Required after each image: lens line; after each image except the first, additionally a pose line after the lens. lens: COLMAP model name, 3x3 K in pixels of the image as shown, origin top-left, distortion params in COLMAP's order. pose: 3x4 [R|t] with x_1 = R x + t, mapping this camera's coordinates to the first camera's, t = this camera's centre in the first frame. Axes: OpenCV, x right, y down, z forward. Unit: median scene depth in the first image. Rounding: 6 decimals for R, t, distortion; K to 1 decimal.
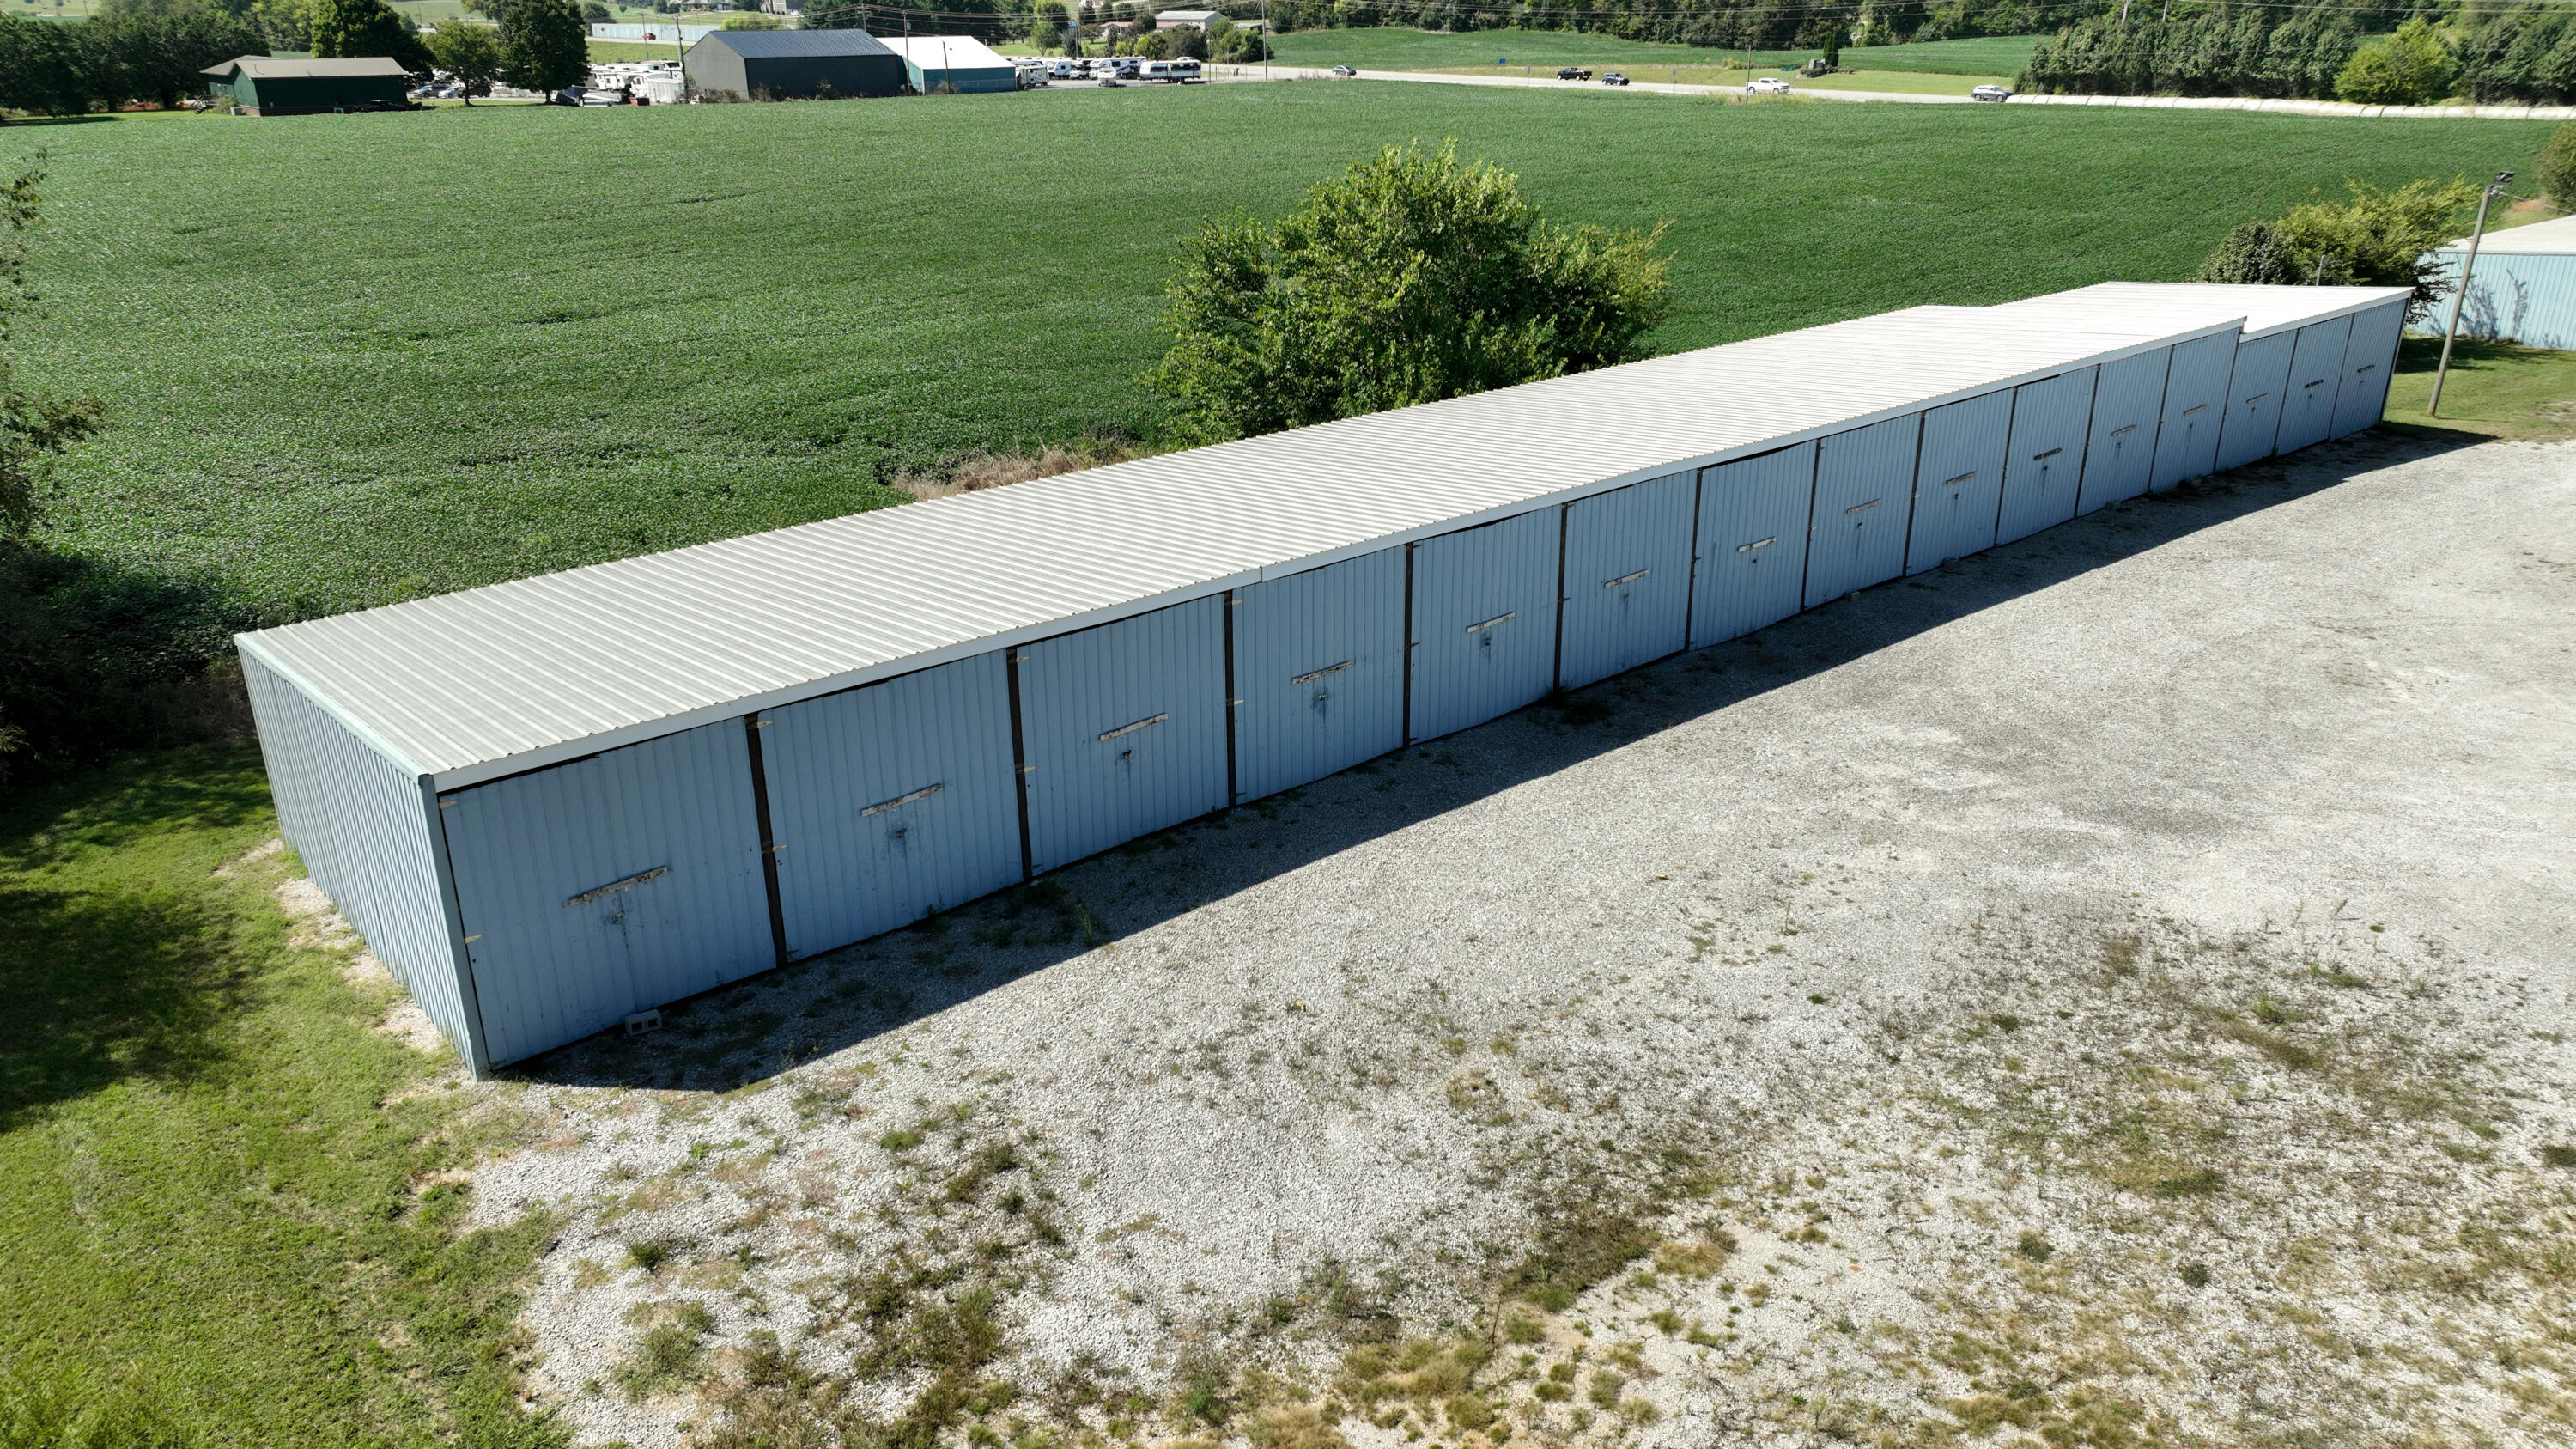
lens RADIAL K [[1775.9, 0, 1288.0], [0, 1775.9, 724.5], [0, 0, 1]] dist [-0.004255, 0.023651]
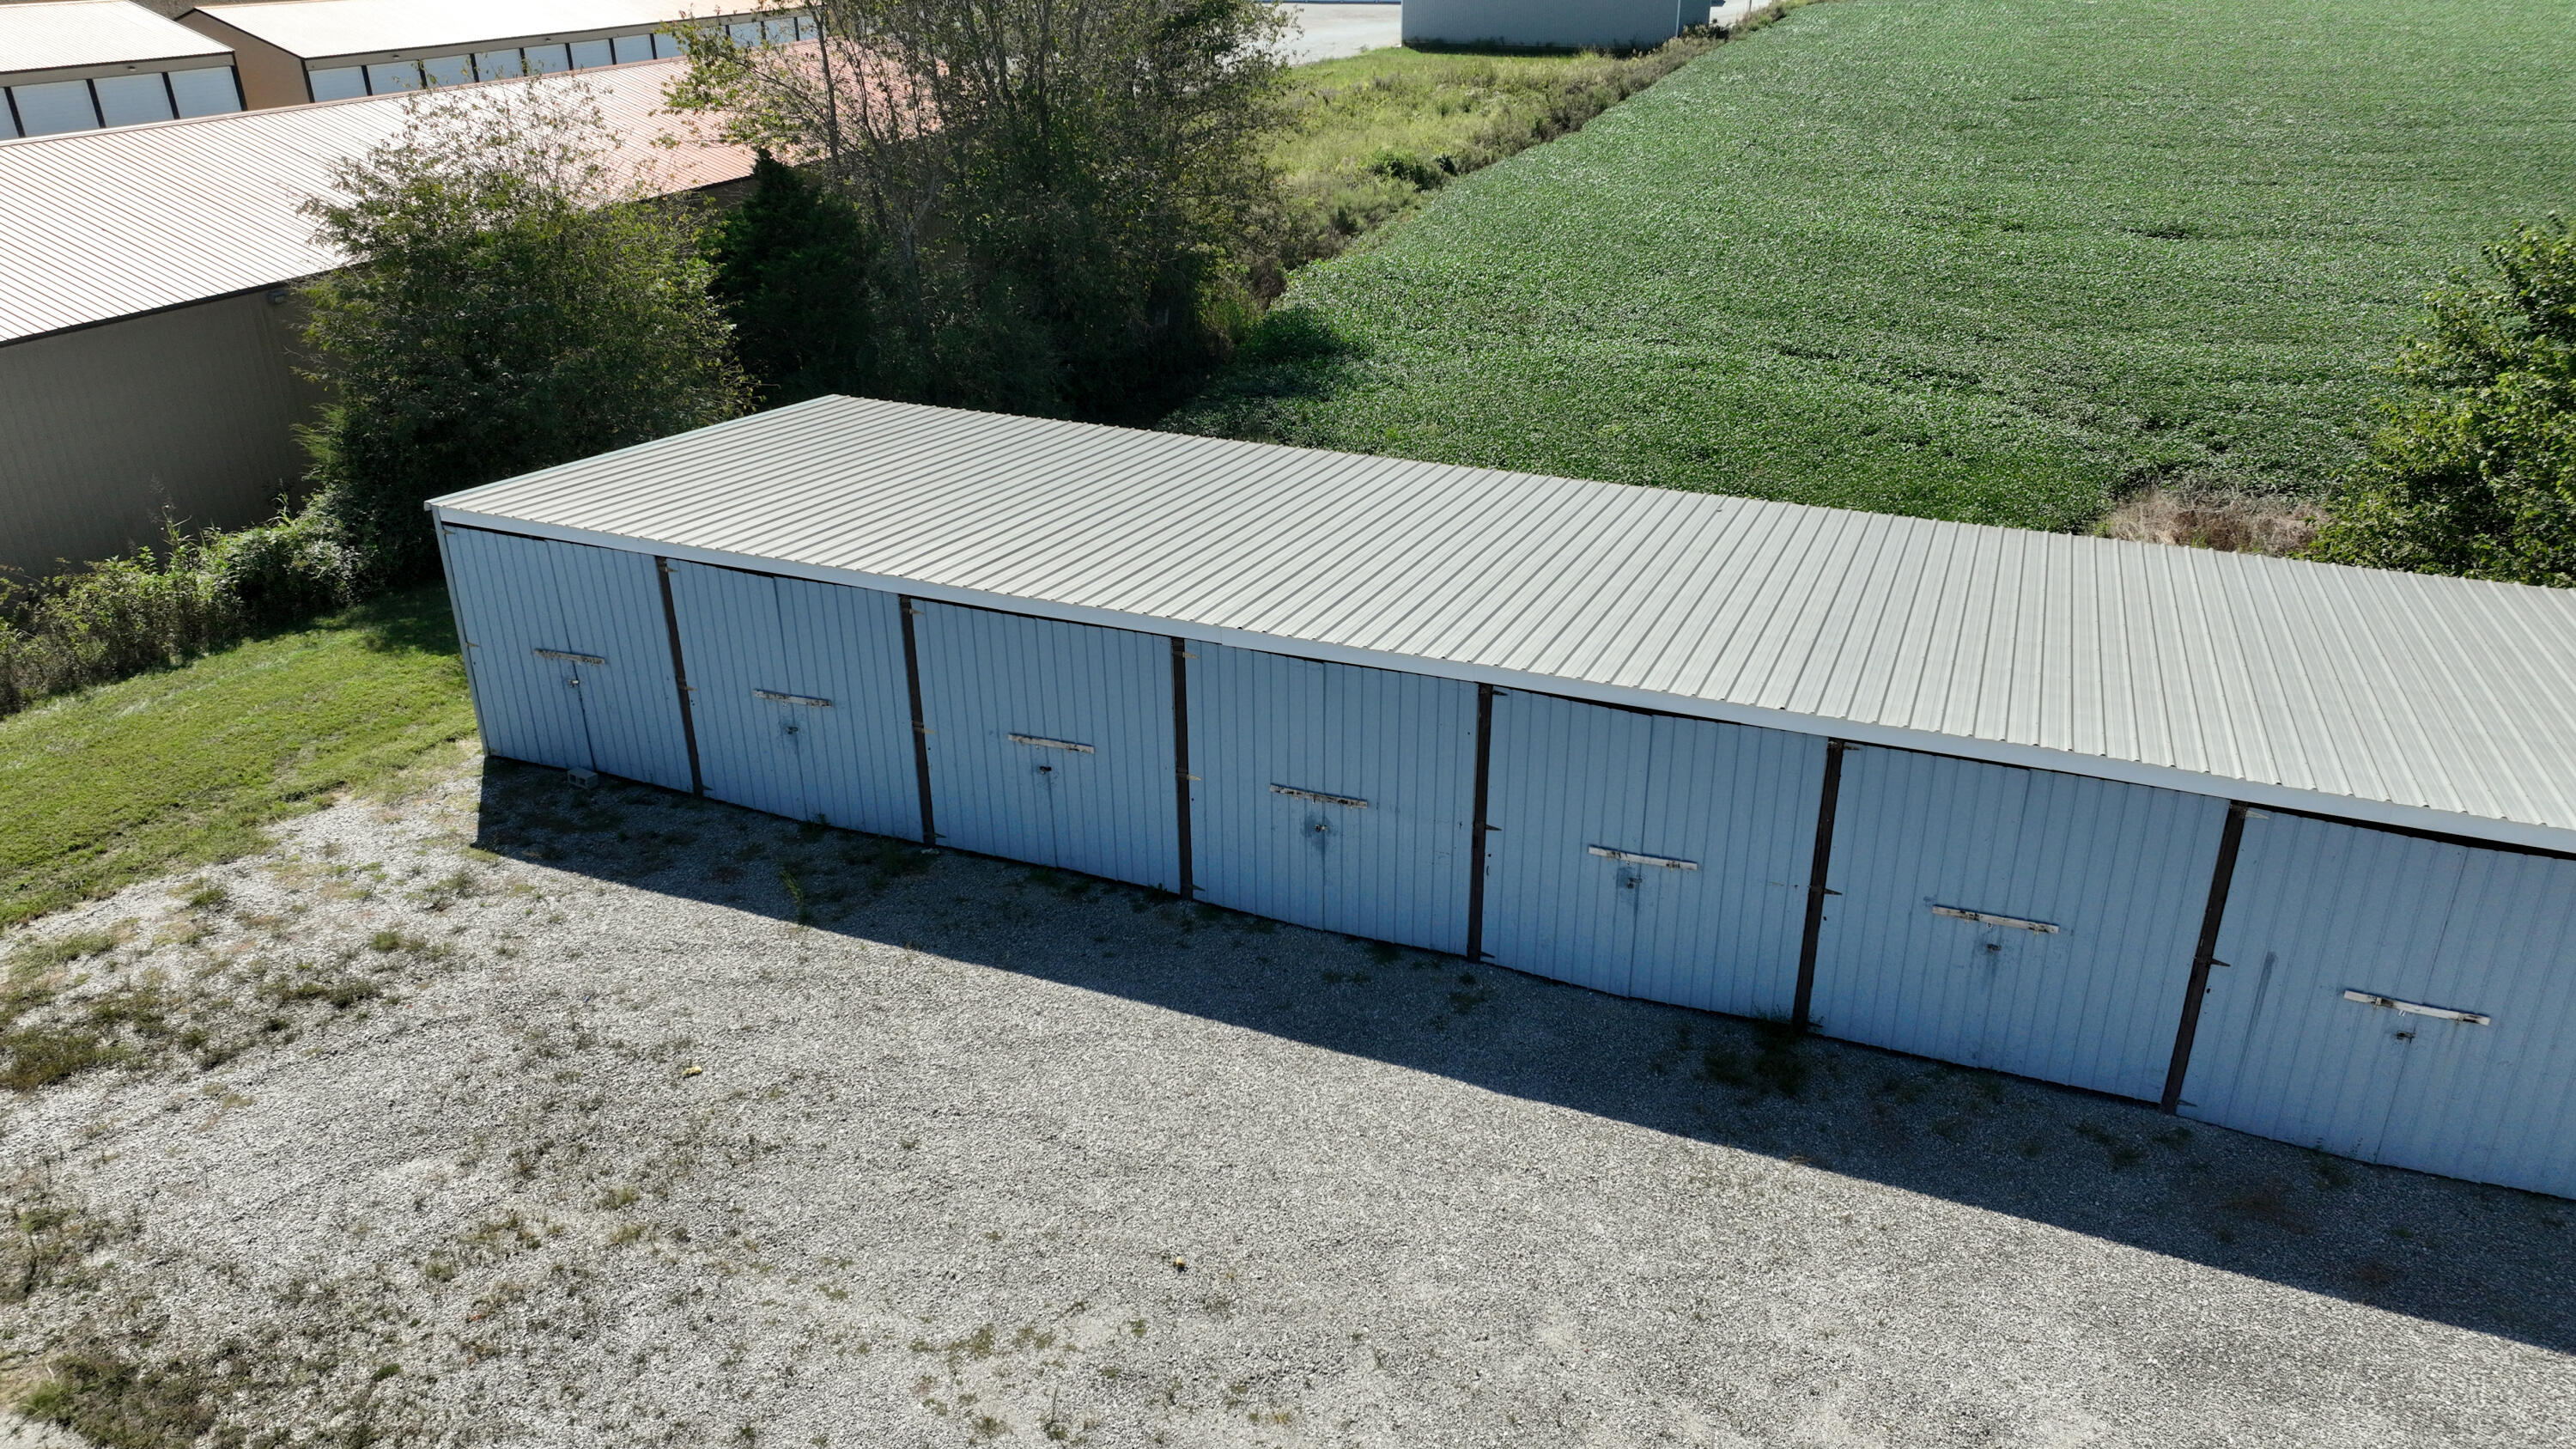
lens RADIAL K [[1775.9, 0, 1288.0], [0, 1775.9, 724.5], [0, 0, 1]] dist [-0.004255, 0.023651]
pose [[0.464749, 0.383168, -0.798242, 0.613932], [-0.331443, 0.911258, 0.244446, -0.241584], [0.821068, 0.150966, 0.550505, 0.592754]]
